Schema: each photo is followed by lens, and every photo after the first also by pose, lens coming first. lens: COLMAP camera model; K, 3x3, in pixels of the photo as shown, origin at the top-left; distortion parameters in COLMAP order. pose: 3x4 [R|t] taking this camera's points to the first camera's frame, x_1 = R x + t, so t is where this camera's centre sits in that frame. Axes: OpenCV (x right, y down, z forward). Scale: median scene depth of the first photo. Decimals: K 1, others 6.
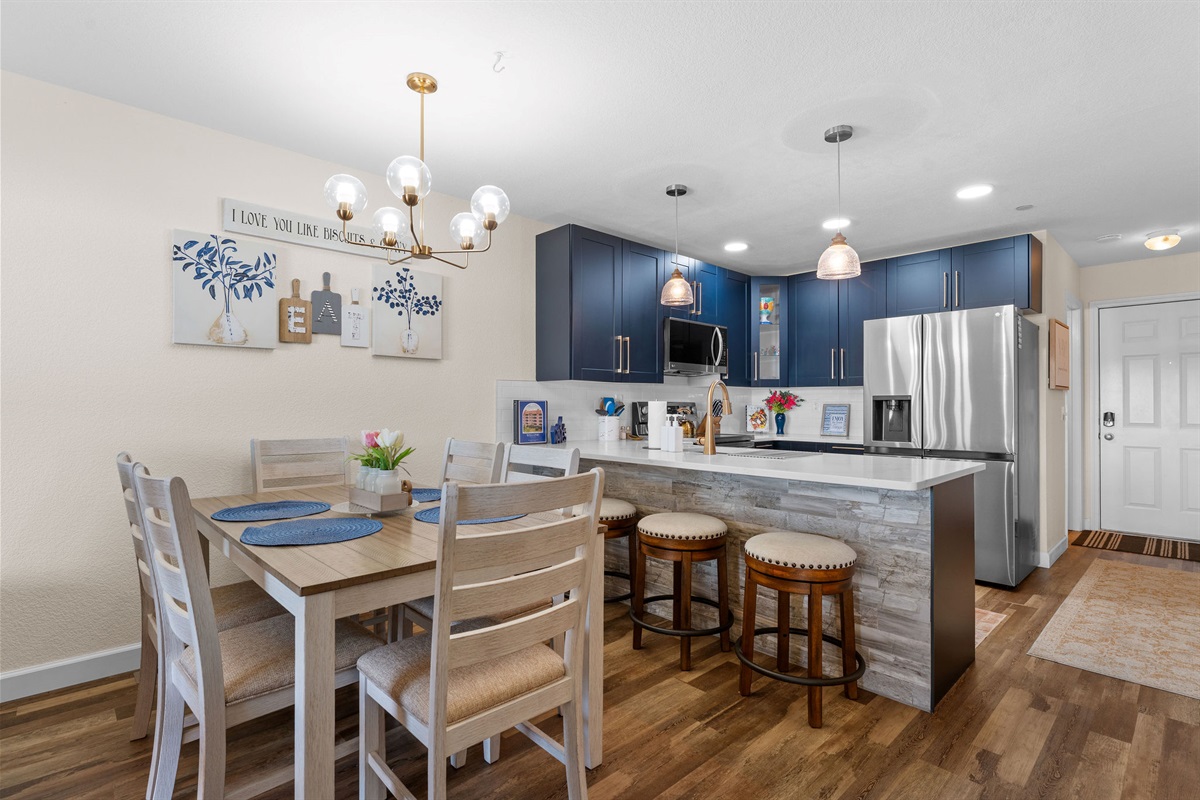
lens RADIAL K [[556.0, 0, 595.5], [0, 556.0, 402.9], [0, 0, 1]] dist [-0.003383, -0.000728]
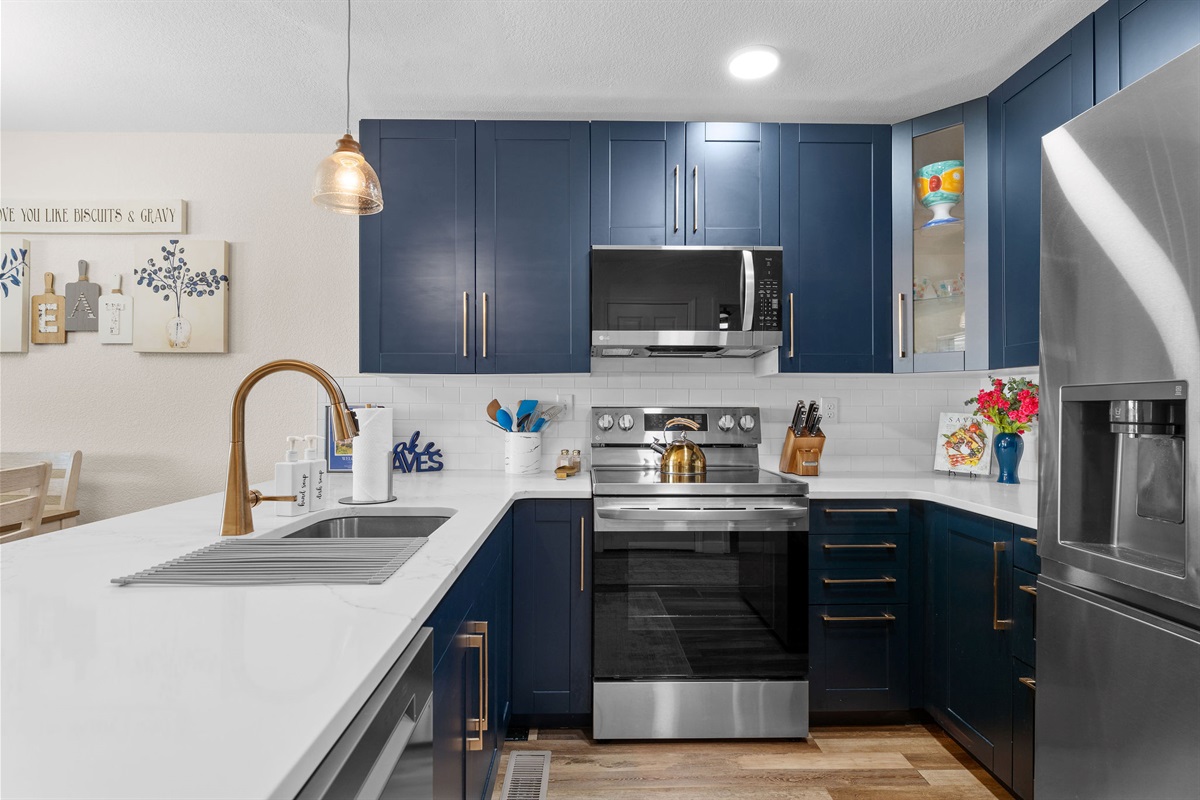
lens RADIAL K [[556.0, 0, 598.2], [0, 556.0, 401.0], [0, 0, 1]] dist [-0.003383, -0.000728]
pose [[0.750804, -0.007772, -0.660480, 0.633955], [0.003817, 0.999965, -0.007427, -0.005714], [0.660515, 0.003055, 0.750807, 0.814863]]
